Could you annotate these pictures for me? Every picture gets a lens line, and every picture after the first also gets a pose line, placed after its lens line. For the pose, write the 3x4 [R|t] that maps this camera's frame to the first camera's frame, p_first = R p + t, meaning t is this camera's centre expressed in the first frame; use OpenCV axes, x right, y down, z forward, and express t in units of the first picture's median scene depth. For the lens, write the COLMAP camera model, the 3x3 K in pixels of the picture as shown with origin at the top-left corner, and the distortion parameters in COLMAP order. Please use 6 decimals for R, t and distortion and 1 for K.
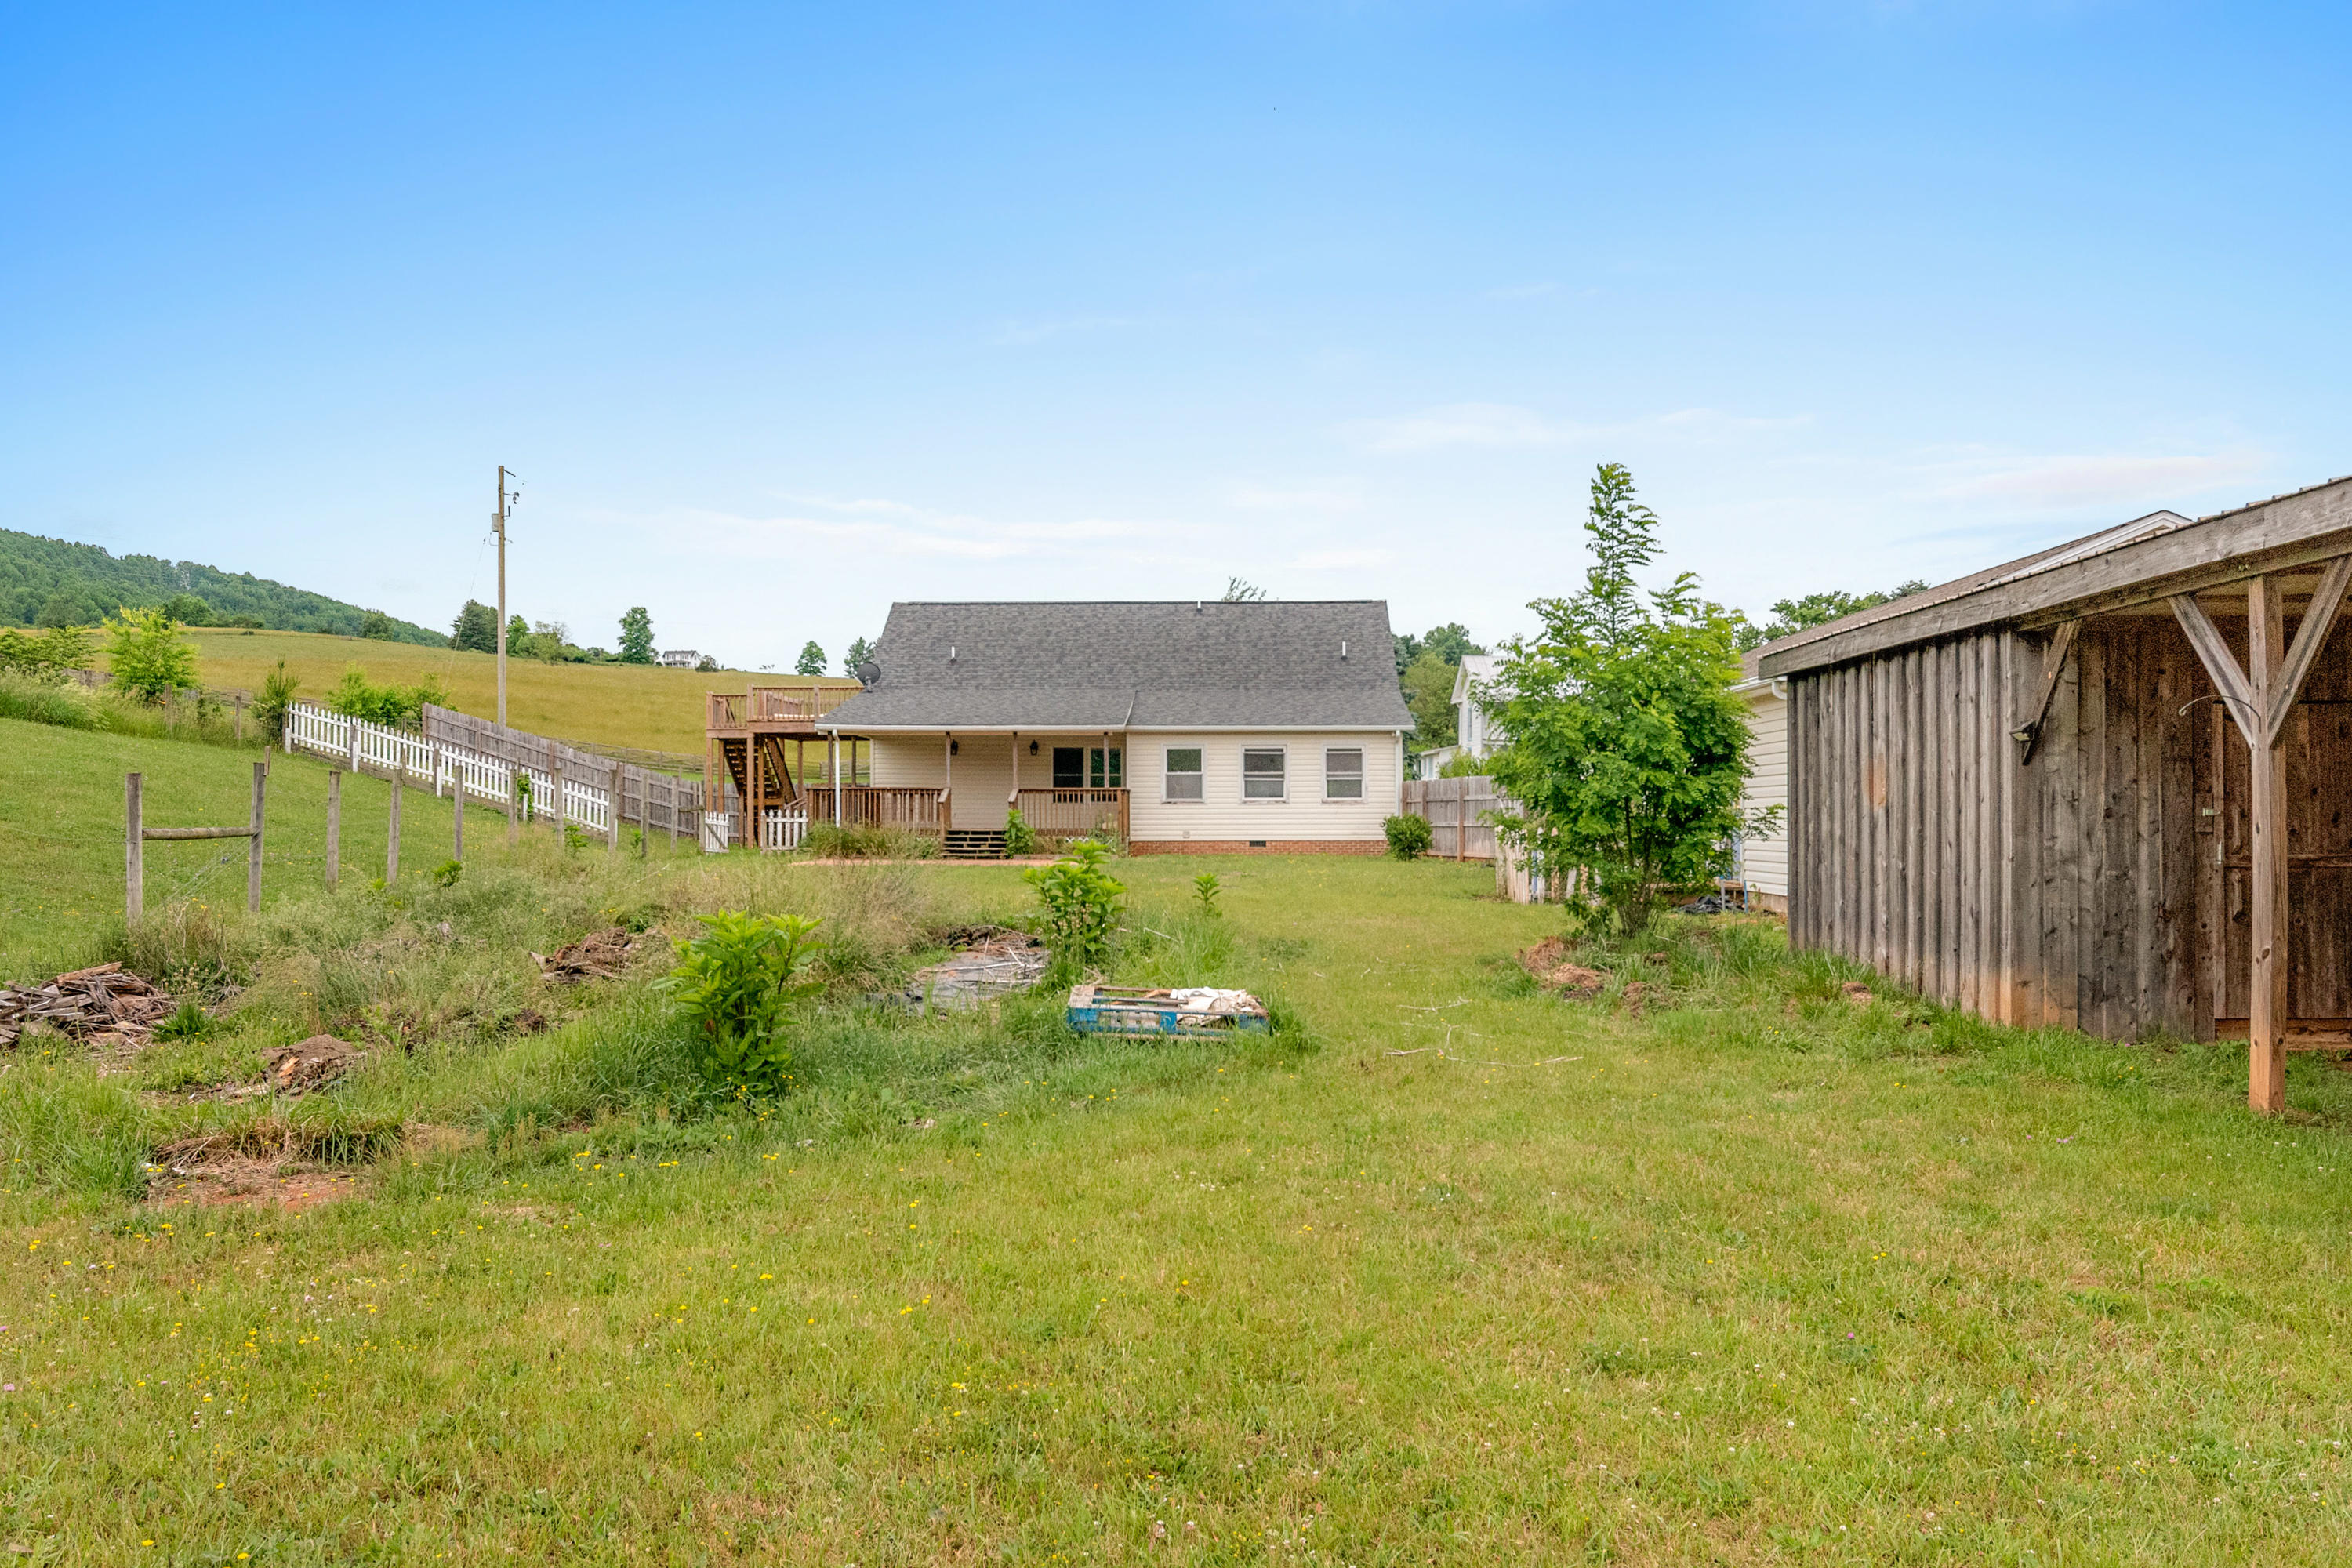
lens RADIAL K [[1923.1, 0, 1180.2], [0, 1923.1, 795.2], [0, 0, 1]] dist [-0.002073, 0.010498]
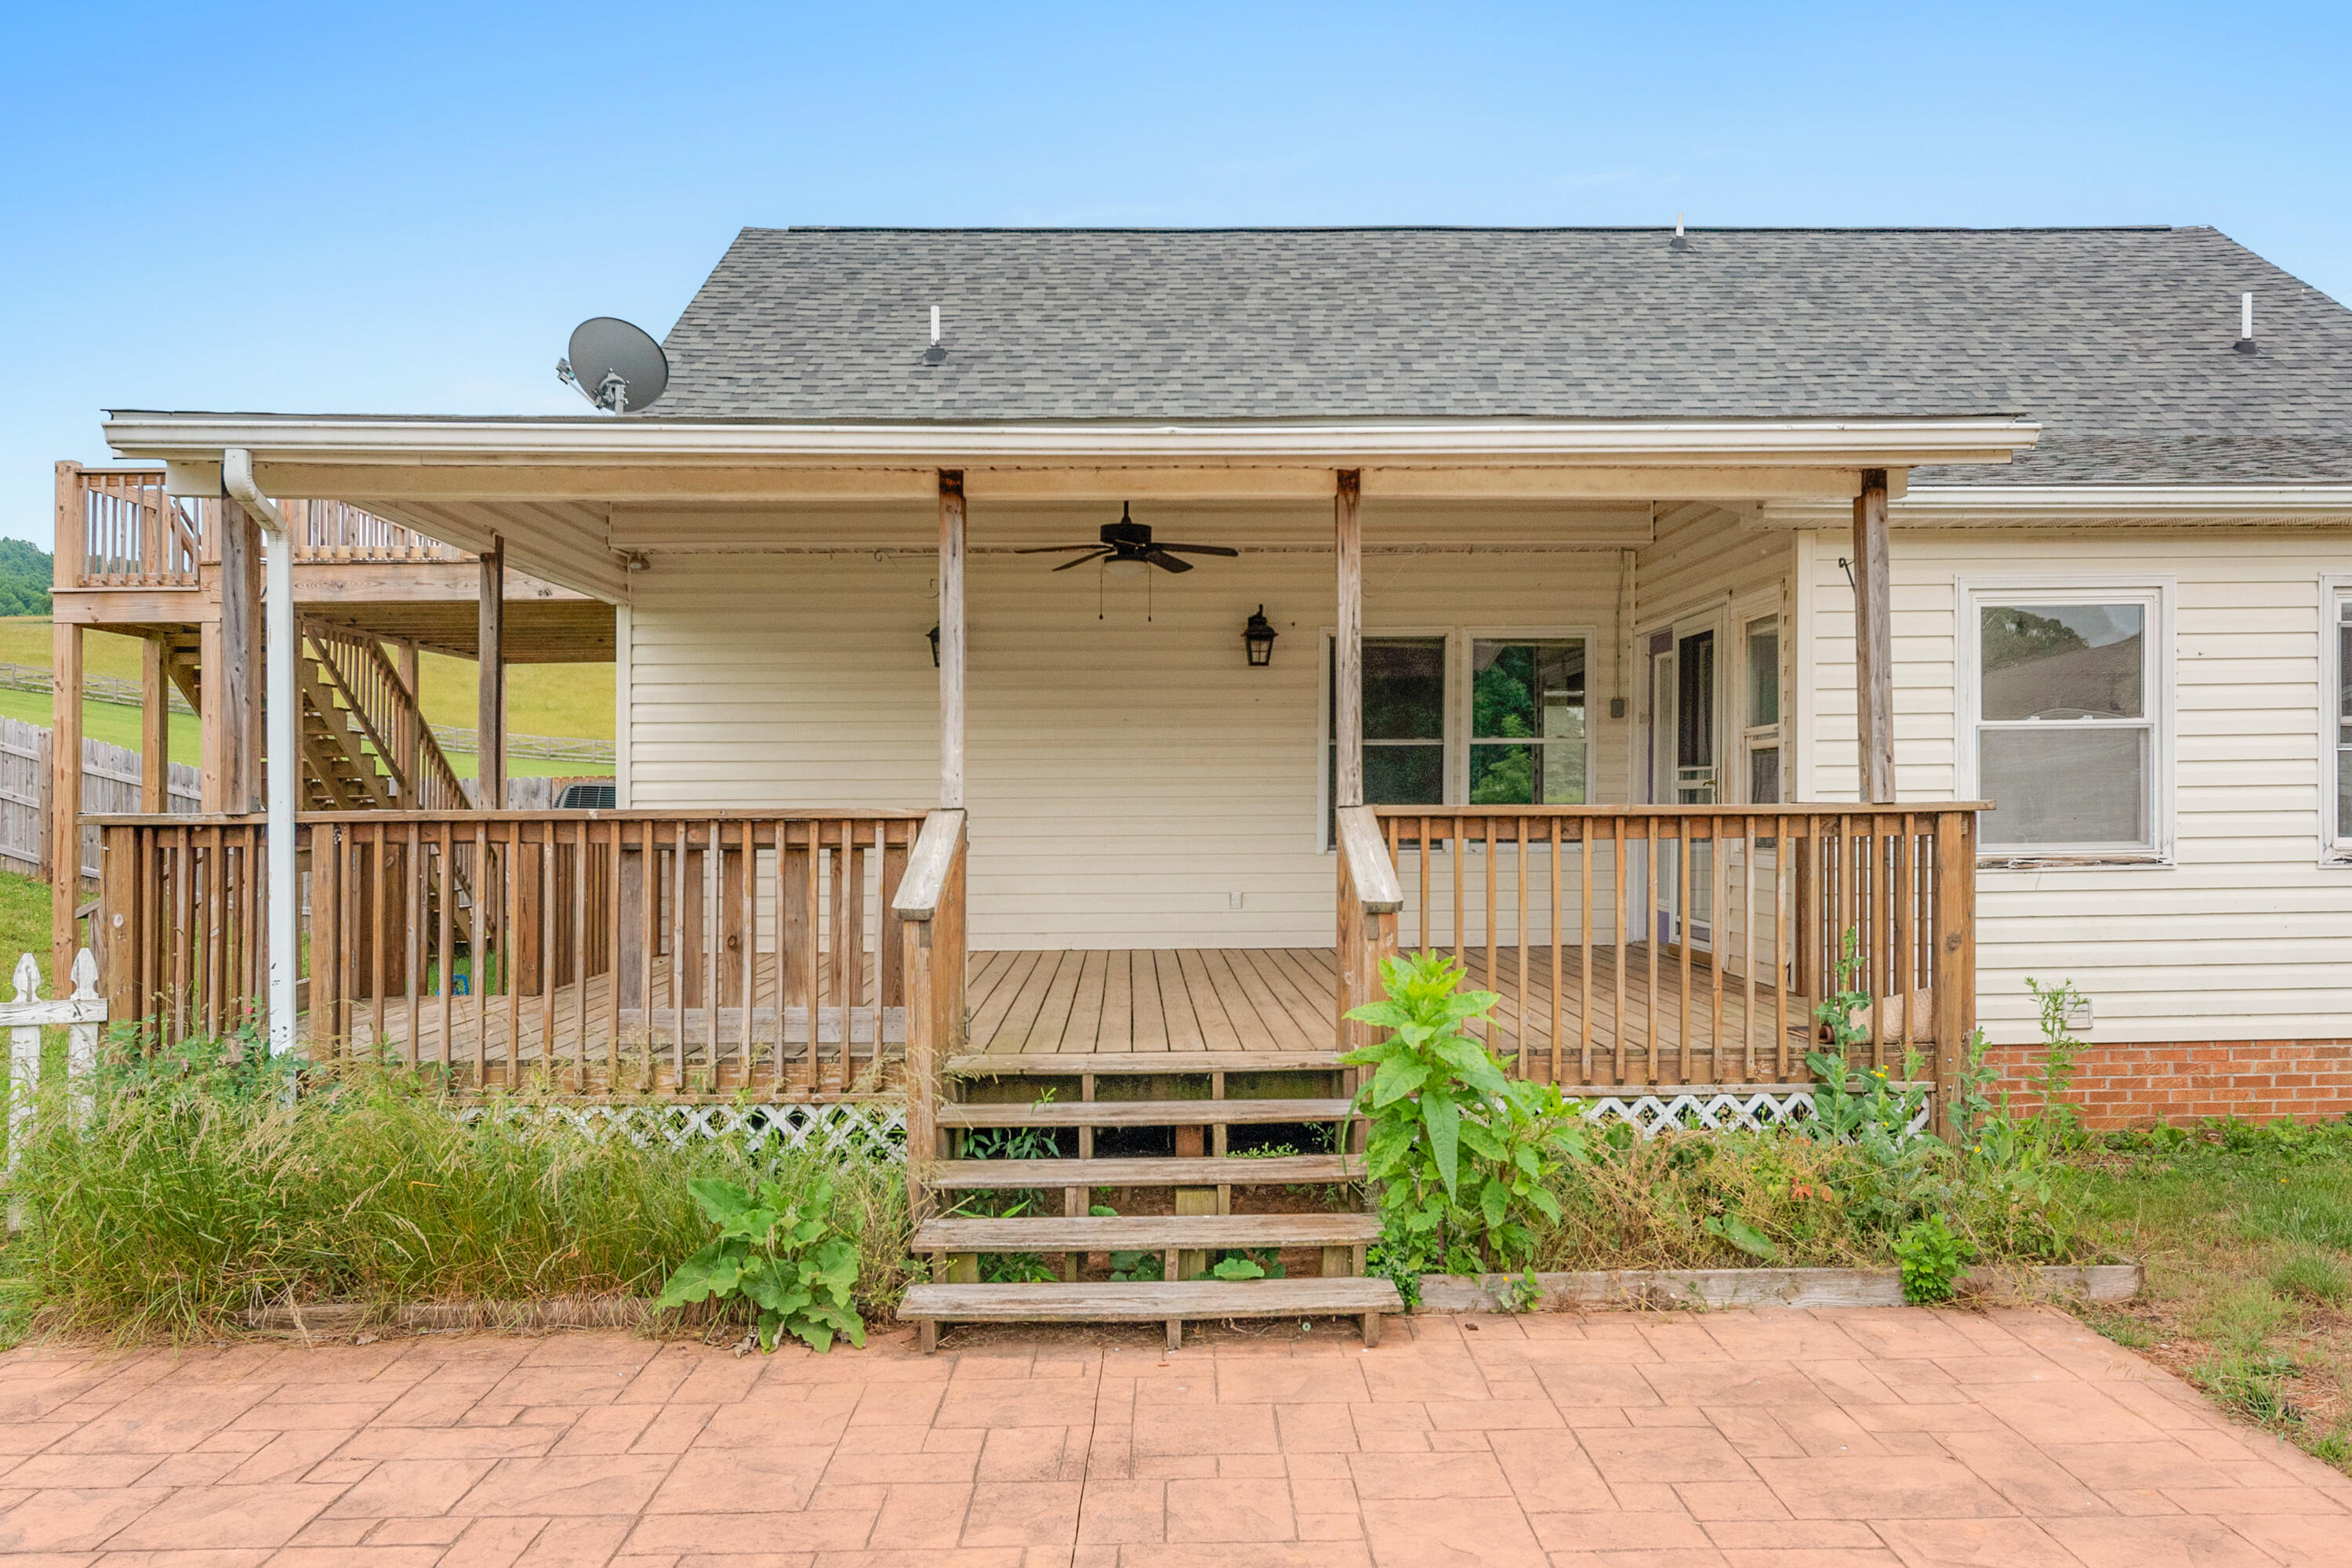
lens RADIAL K [[1806.5, 0, 1224.6], [0, 1806.5, 809.2], [0, 0, 1]] dist [-0.003578, 0.004934]
pose [[0.997920, -0.010835, 0.063552, -0.302906], [0.009768, 0.999806, 0.017076, -0.018424], [-0.063725, -0.016420, 0.997832, 2.369393]]
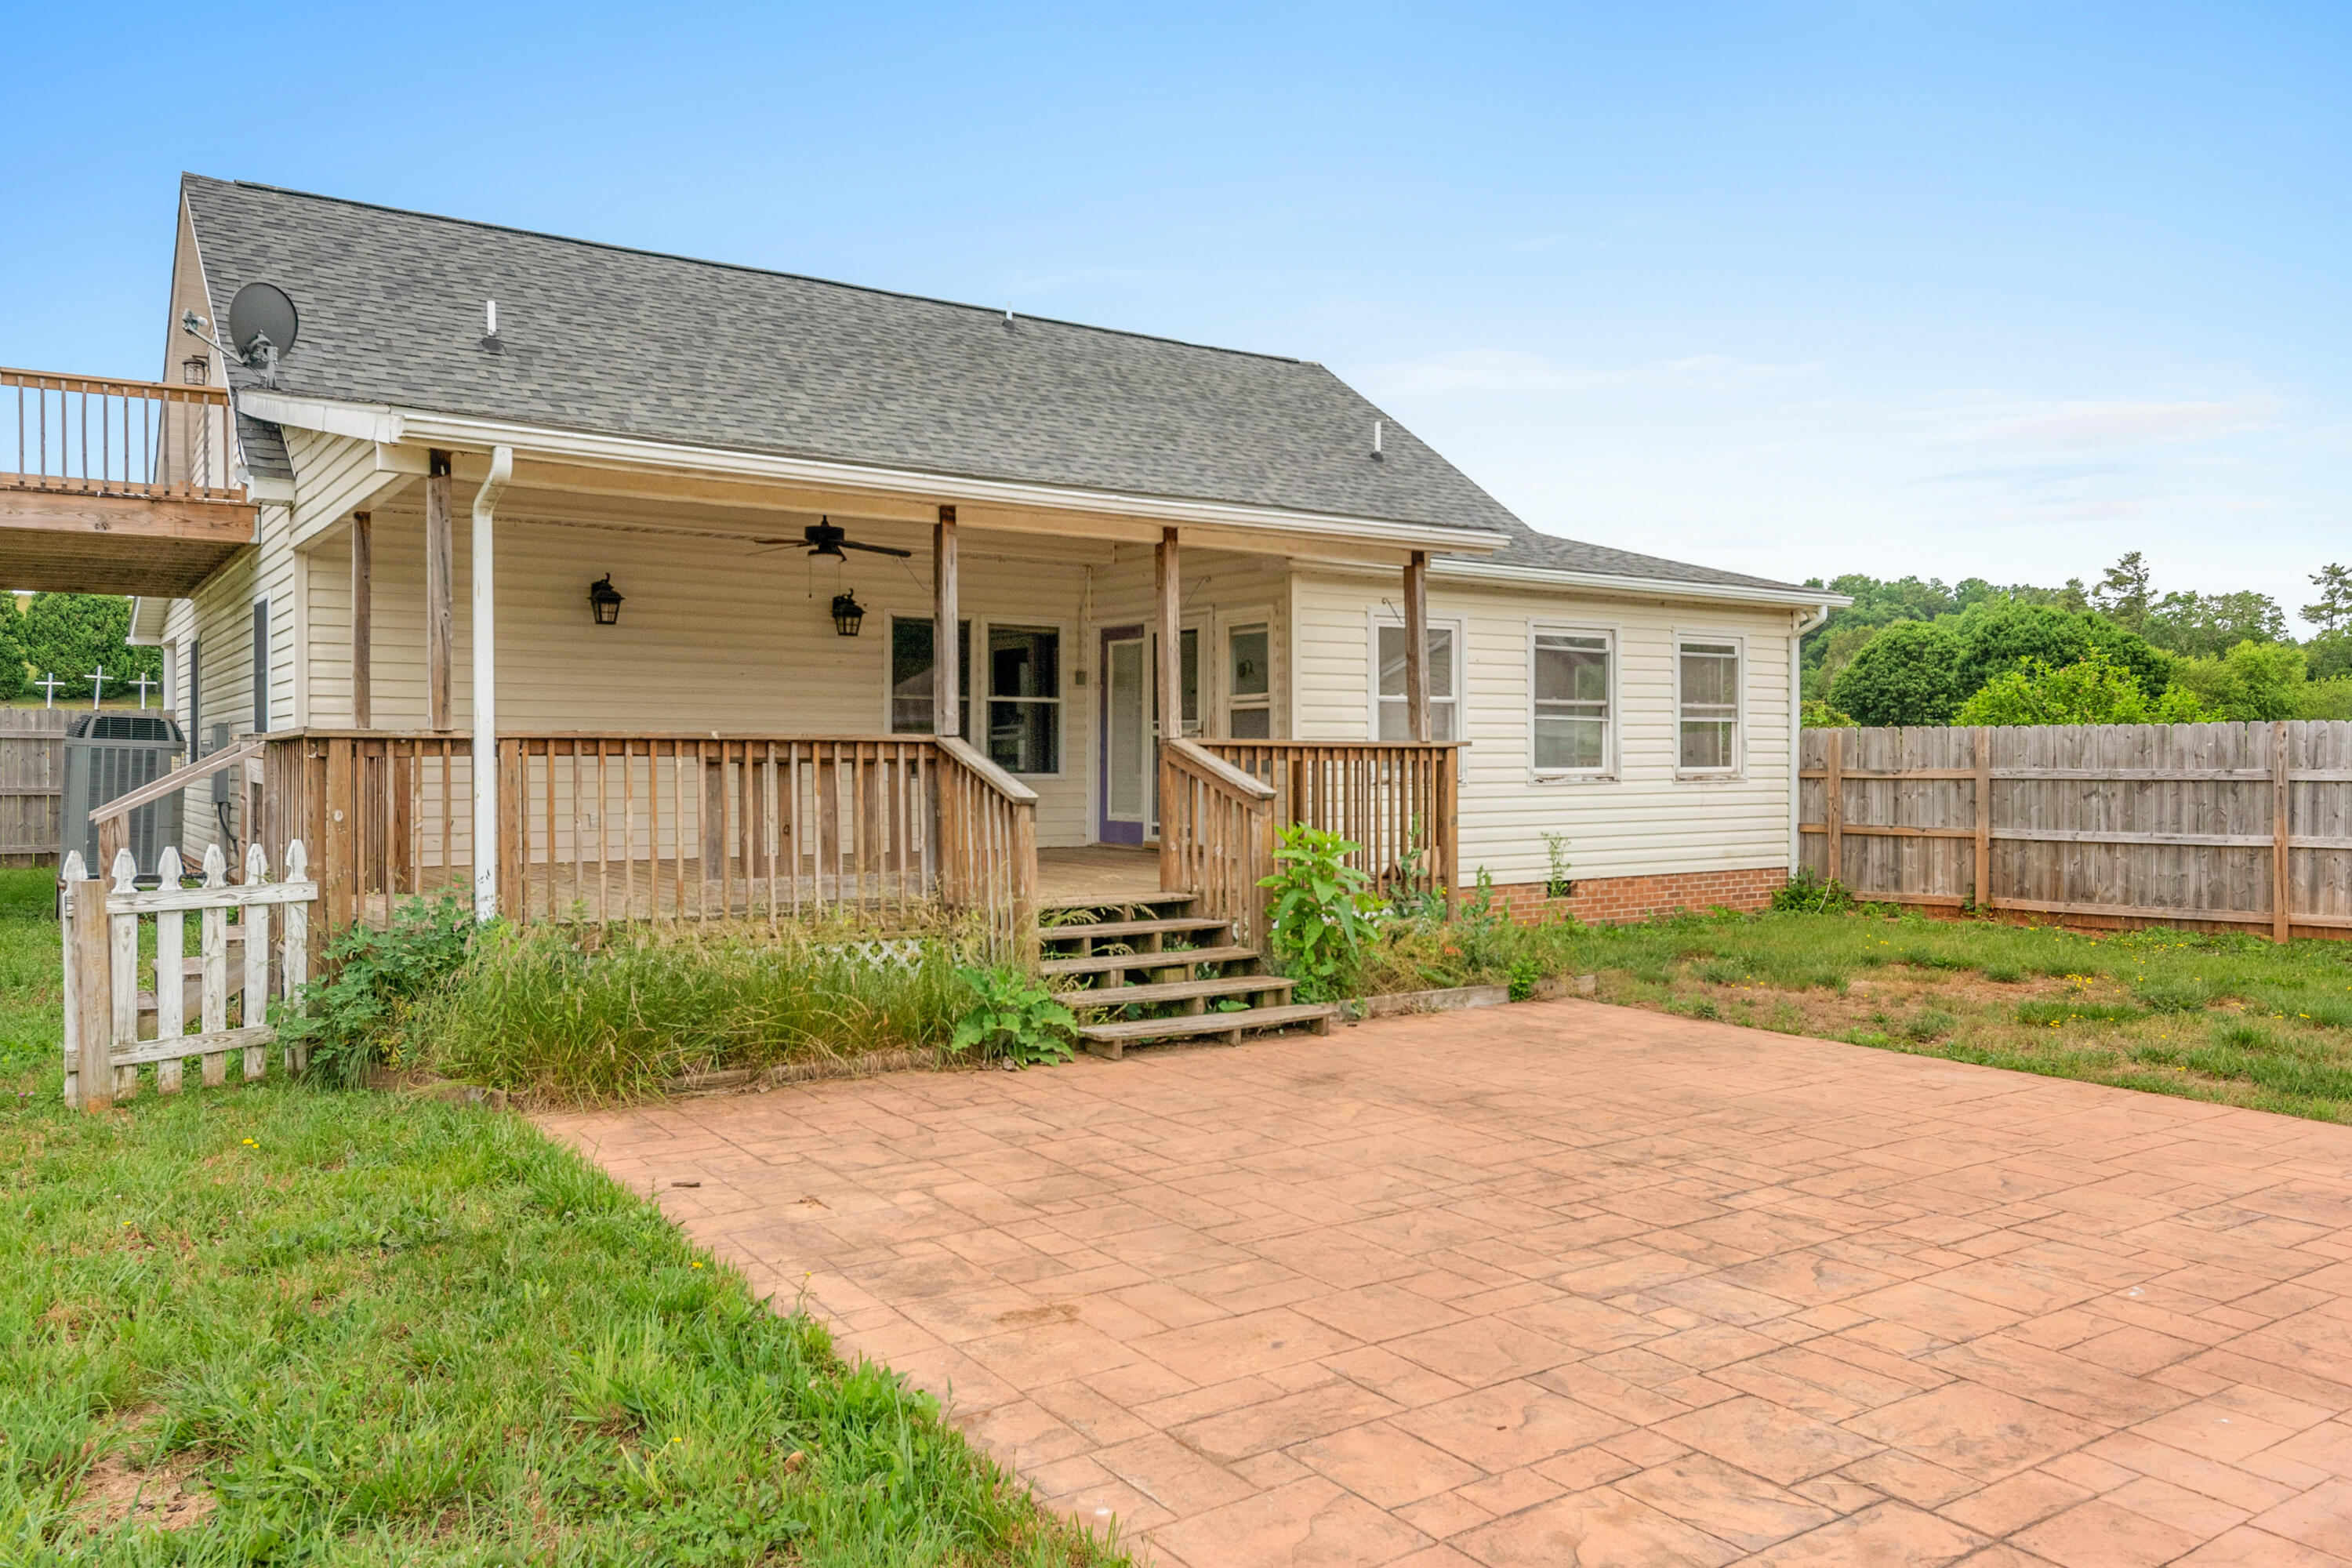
lens RADIAL K [[1715.8, 0, 1171.9], [0, 1715.8, 776.7], [0, 0, 1]] dist [-0.004102, -0.005641]
pose [[0.803292, -0.006282, 0.595552, -0.655196], [-0.008416, 0.999725, 0.021896, -0.010506], [-0.595526, -0.022601, 0.803018, 2.267629]]
